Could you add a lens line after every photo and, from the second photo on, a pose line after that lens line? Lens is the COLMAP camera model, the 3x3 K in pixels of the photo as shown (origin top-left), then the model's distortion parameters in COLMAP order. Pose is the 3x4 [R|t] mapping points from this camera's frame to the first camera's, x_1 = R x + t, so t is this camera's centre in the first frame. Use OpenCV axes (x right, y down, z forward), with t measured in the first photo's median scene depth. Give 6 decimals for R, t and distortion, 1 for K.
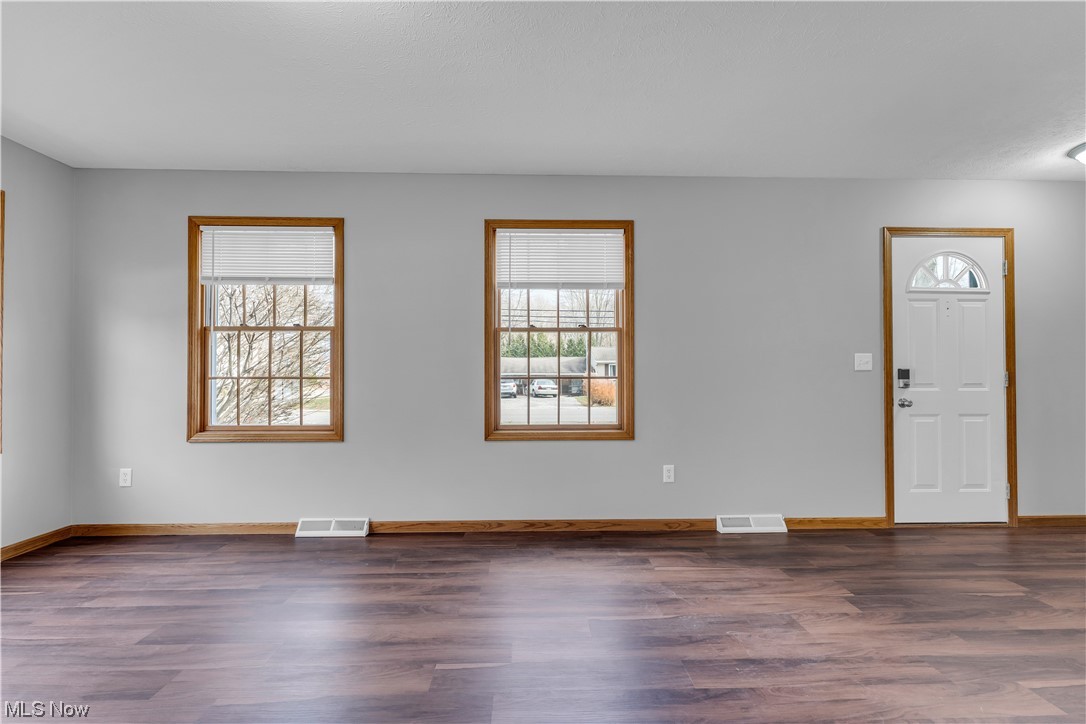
lens RADIAL K [[437.3, 0, 539.1], [0, 437.3, 364.6], [0, 0, 1]] dist [-0.001963, 0.000486]
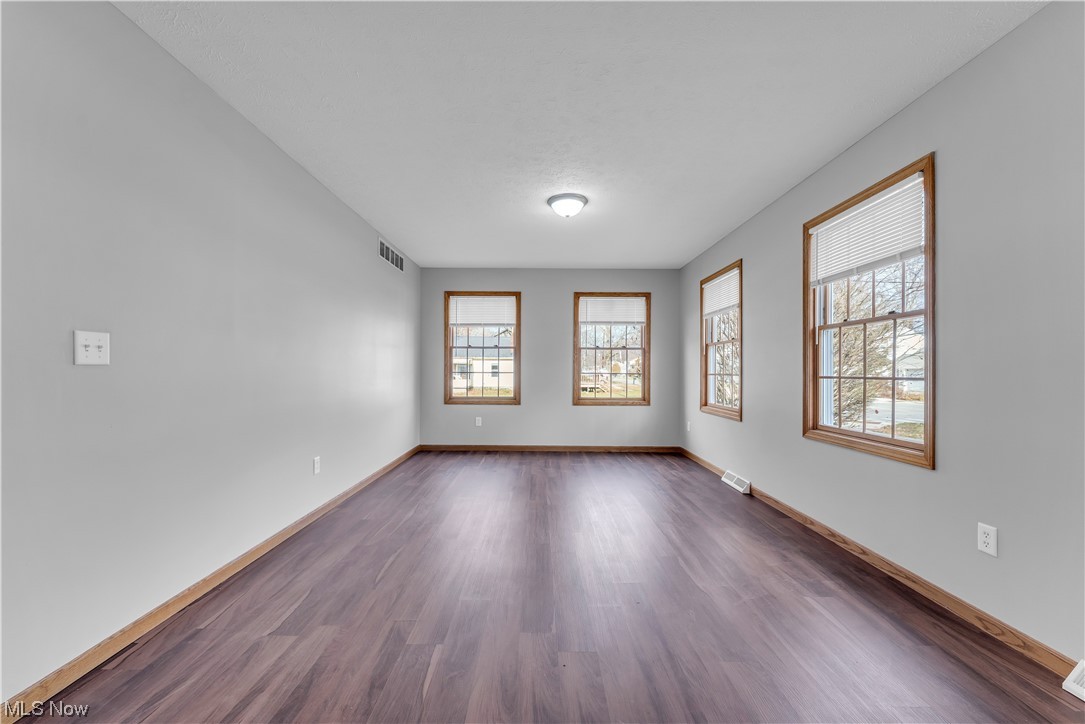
lens RADIAL K [[436.9, 0, 540.1], [0, 436.9, 367.0], [0, 0, 1]] dist [-0.001963, 0.000486]
pose [[-0.027390, -0.009936, -0.999575, 0.934676], [0.011426, 0.999882, -0.010253, 0.010425], [0.999560, -0.011702, -0.027273, 0.406021]]
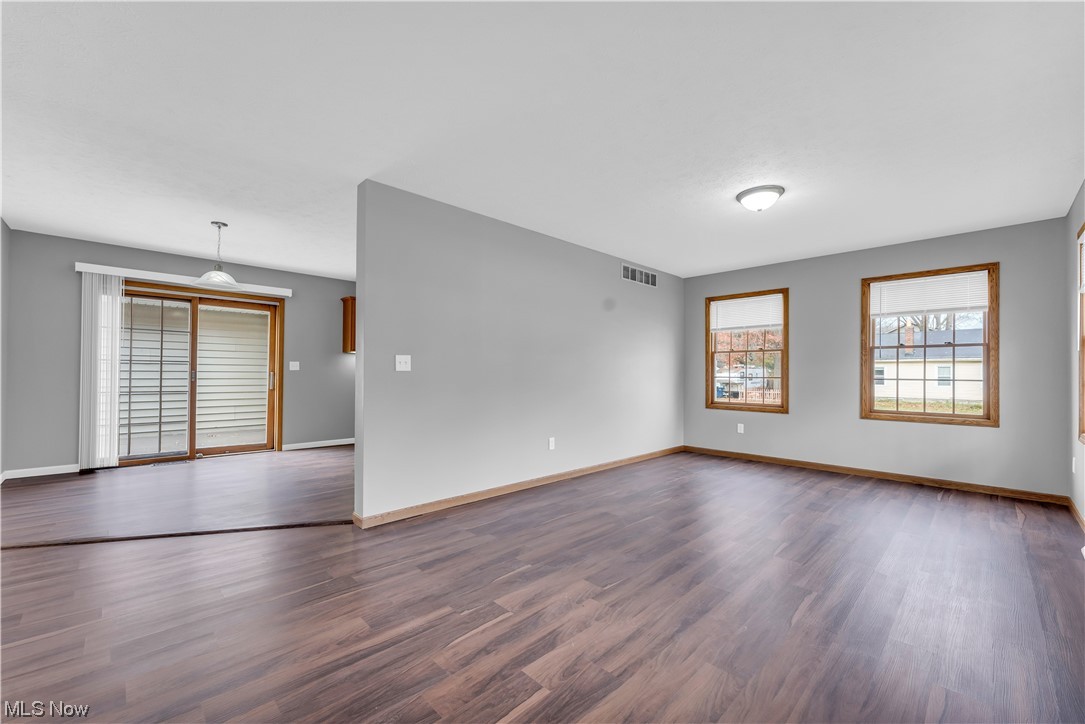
lens RADIAL K [[436.9, 0, 536.8], [0, 436.9, 371.1], [0, 0, 1]] dist [-0.001963, 0.000486]
pose [[-0.736073, -0.010989, -0.676813, 0.914183], [0.003540, 0.999792, -0.020082, 0.018862], [0.676893, -0.017178, -0.735881, 0.875885]]
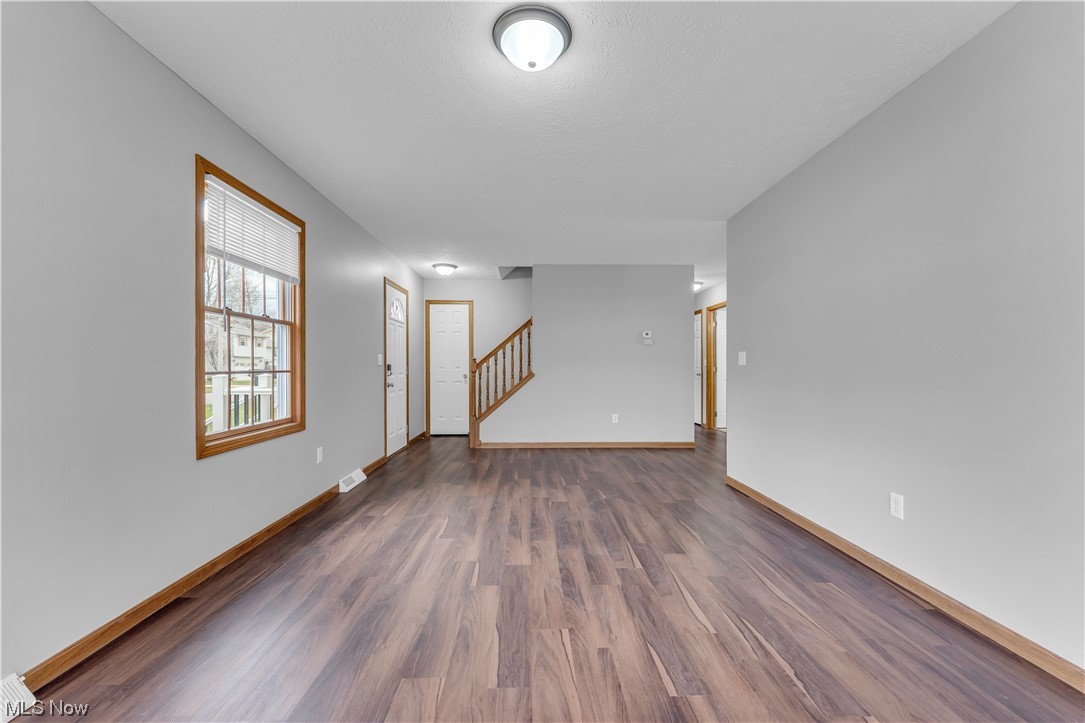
lens RADIAL K [[436.9, 0, 537.2], [0, 436.9, 365.5], [0, 0, 1]] dist [-0.001963, 0.000486]
pose [[0.011902, 0.002636, 0.999926, -0.847243], [-0.017030, 0.999852, -0.002433, 0.009475], [-0.999784, -0.017000, 0.011945, 0.431288]]
